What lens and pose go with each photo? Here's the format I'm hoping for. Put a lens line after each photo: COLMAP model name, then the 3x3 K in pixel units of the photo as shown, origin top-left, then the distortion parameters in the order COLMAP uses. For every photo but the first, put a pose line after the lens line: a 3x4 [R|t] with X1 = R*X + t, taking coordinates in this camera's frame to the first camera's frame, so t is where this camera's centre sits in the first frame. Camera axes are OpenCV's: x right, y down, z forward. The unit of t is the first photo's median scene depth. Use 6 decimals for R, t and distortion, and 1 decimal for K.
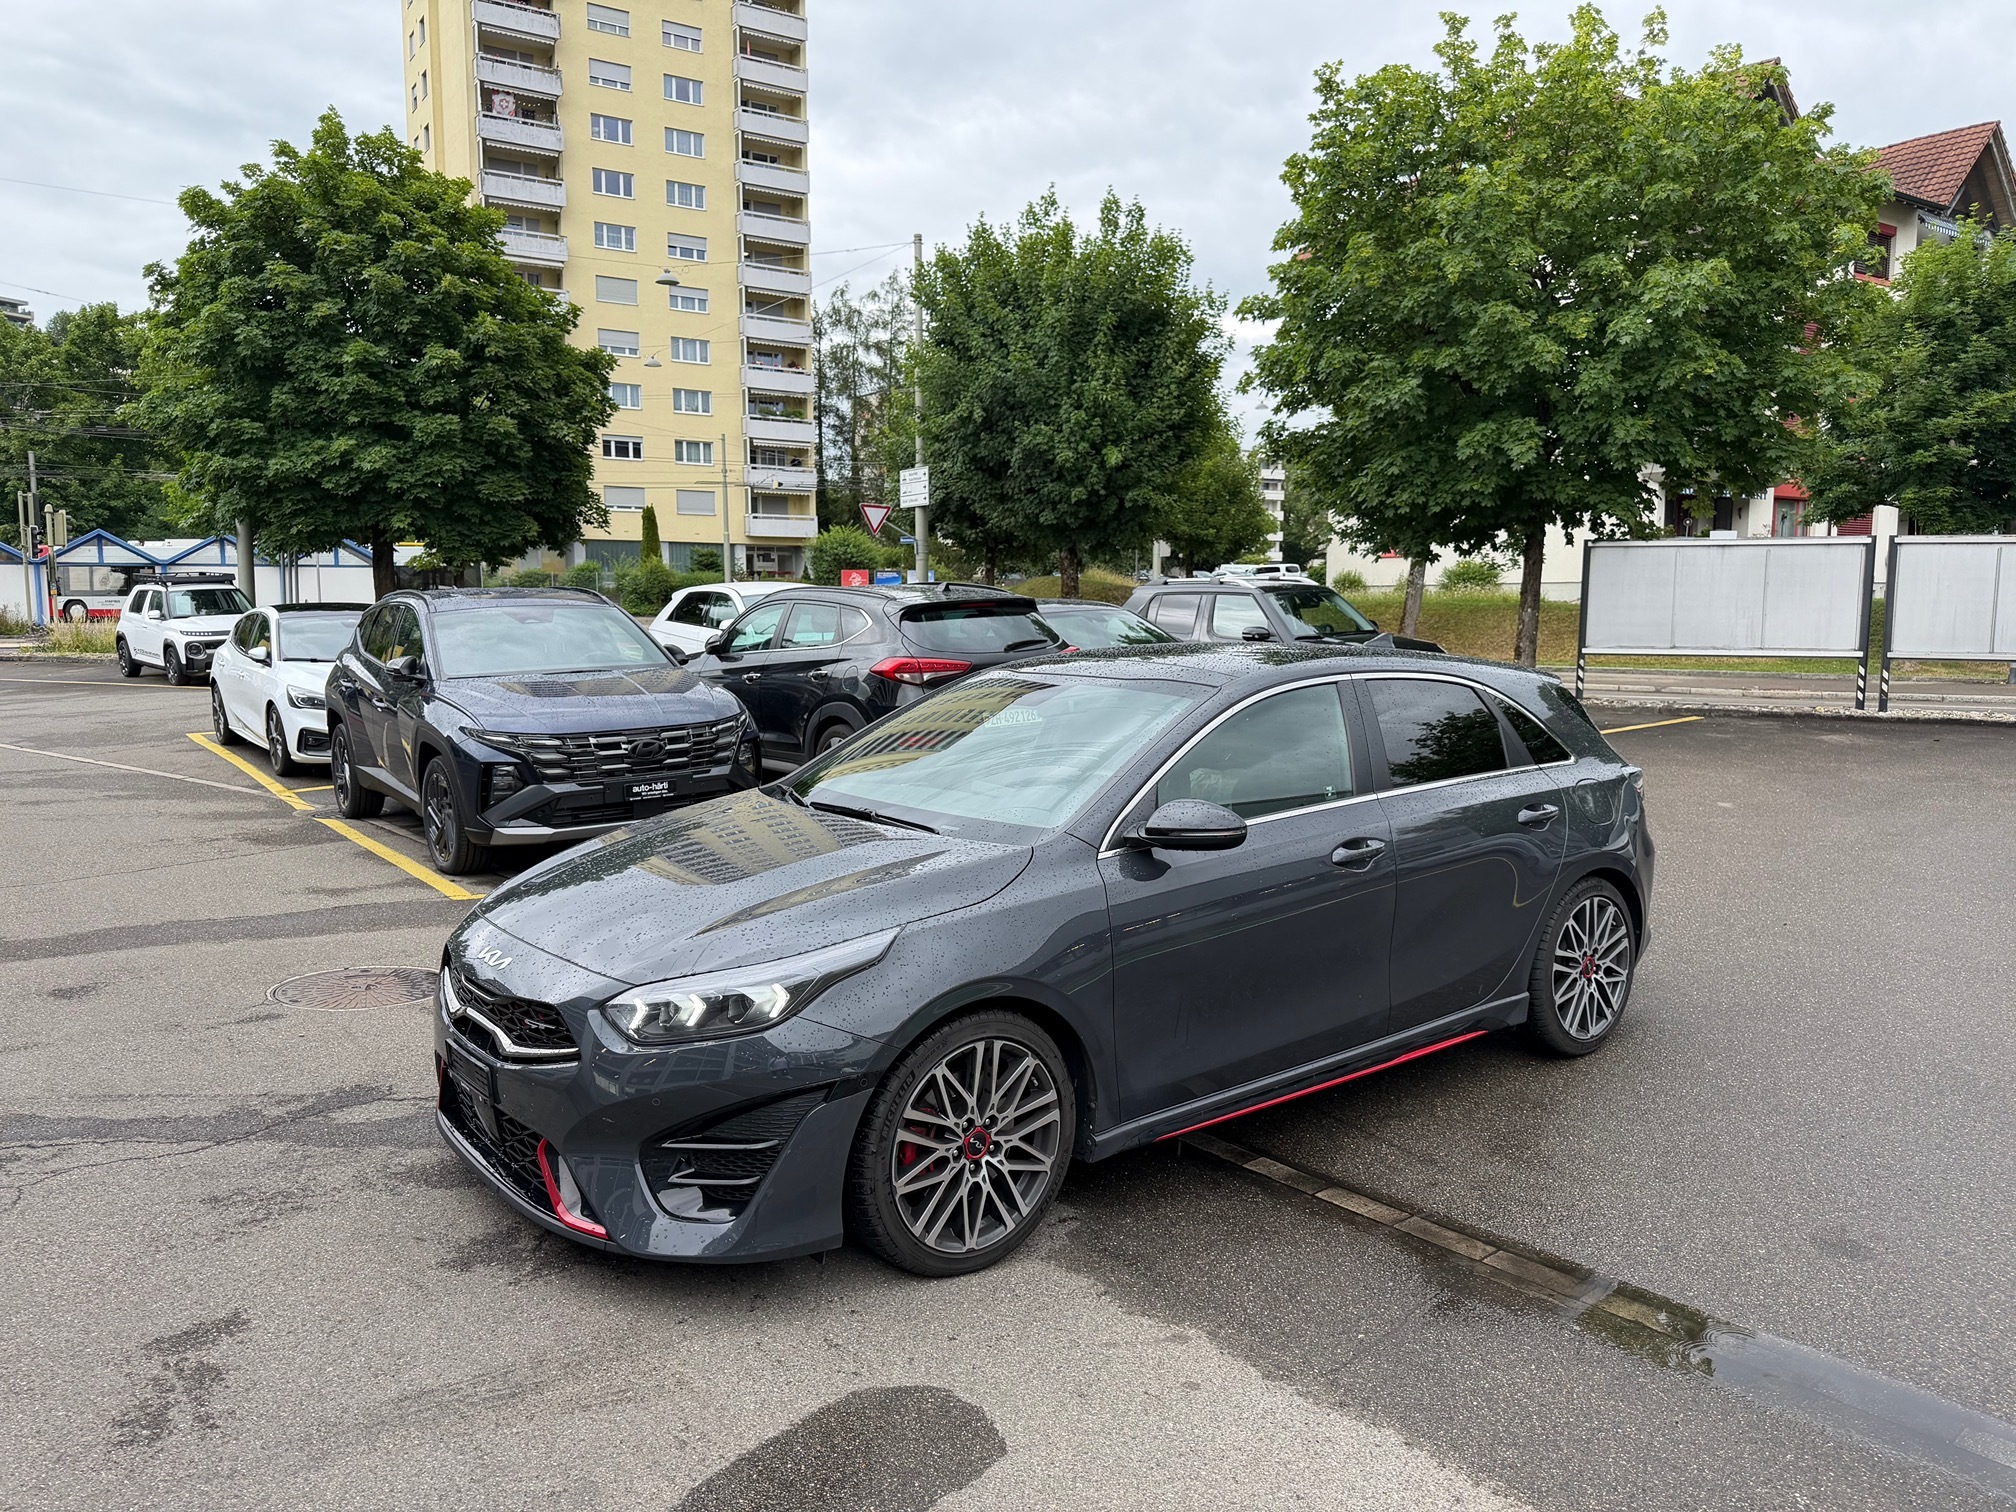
lens RADIAL K [[1413.1, 0, 1034.0], [0, 1413.1, 762.2], [0, 0, 1]] dist [0.107833, -0.205445]
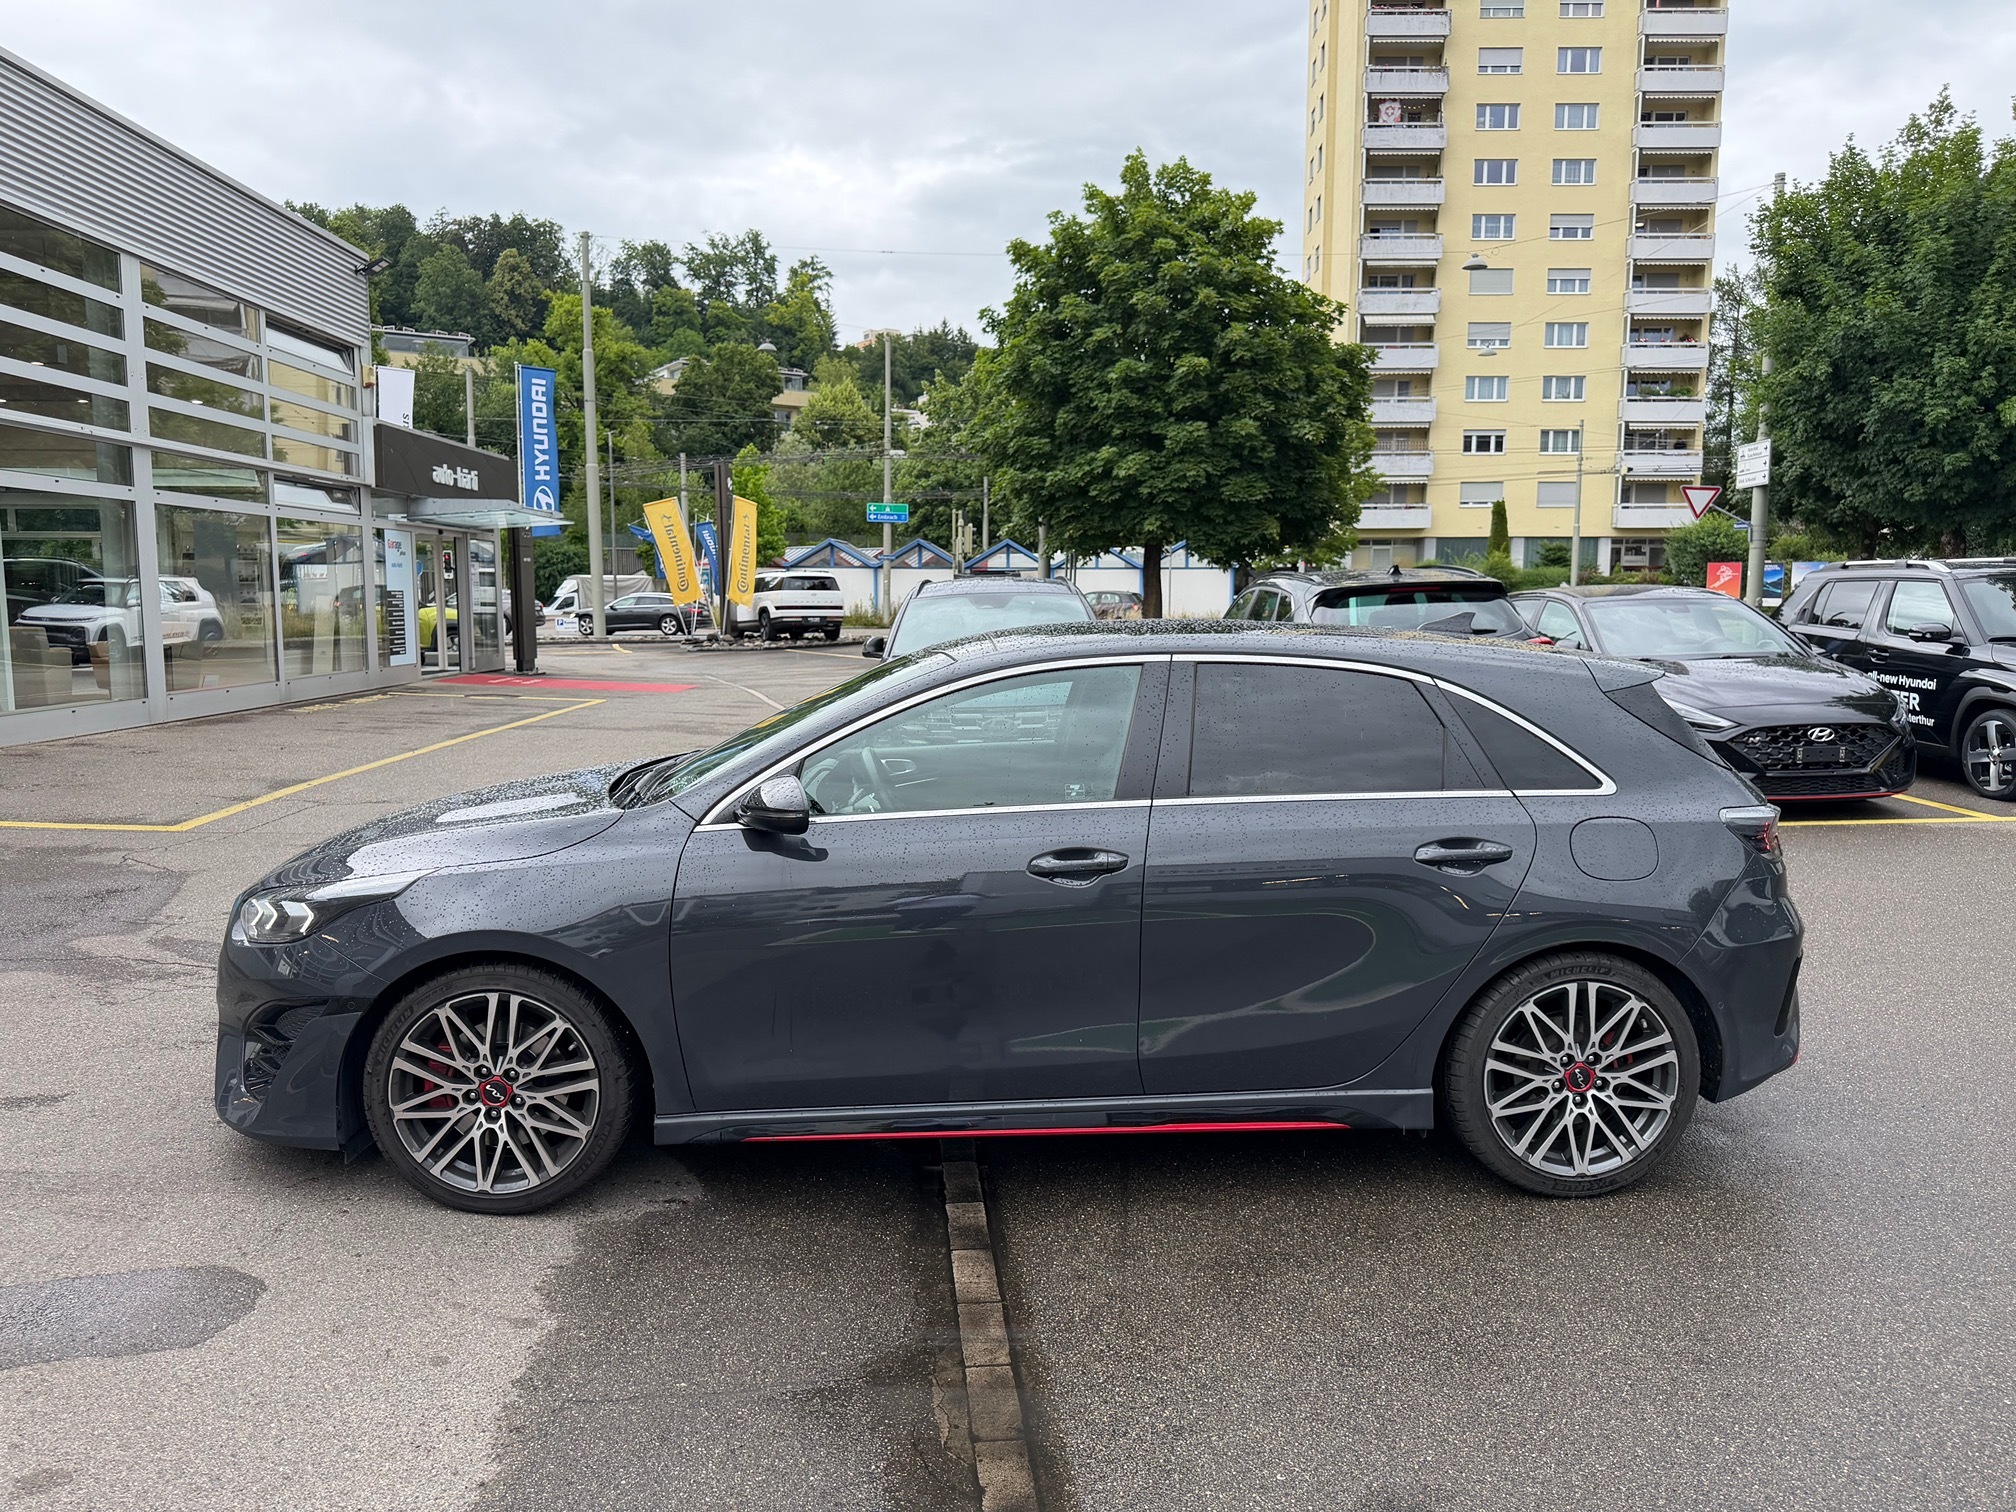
lens RADIAL K [[1435.6, 0, 997.5], [0, 1435.6, 758.9], [0, 0, 1]] dist [0.038206, -0.060856]
pose [[0.811833, 0.065573, -0.580195, 0.102971], [-0.067384, 0.997556, 0.018456, -0.001717], [0.579988, 0.024112, 0.814268, 0.044103]]
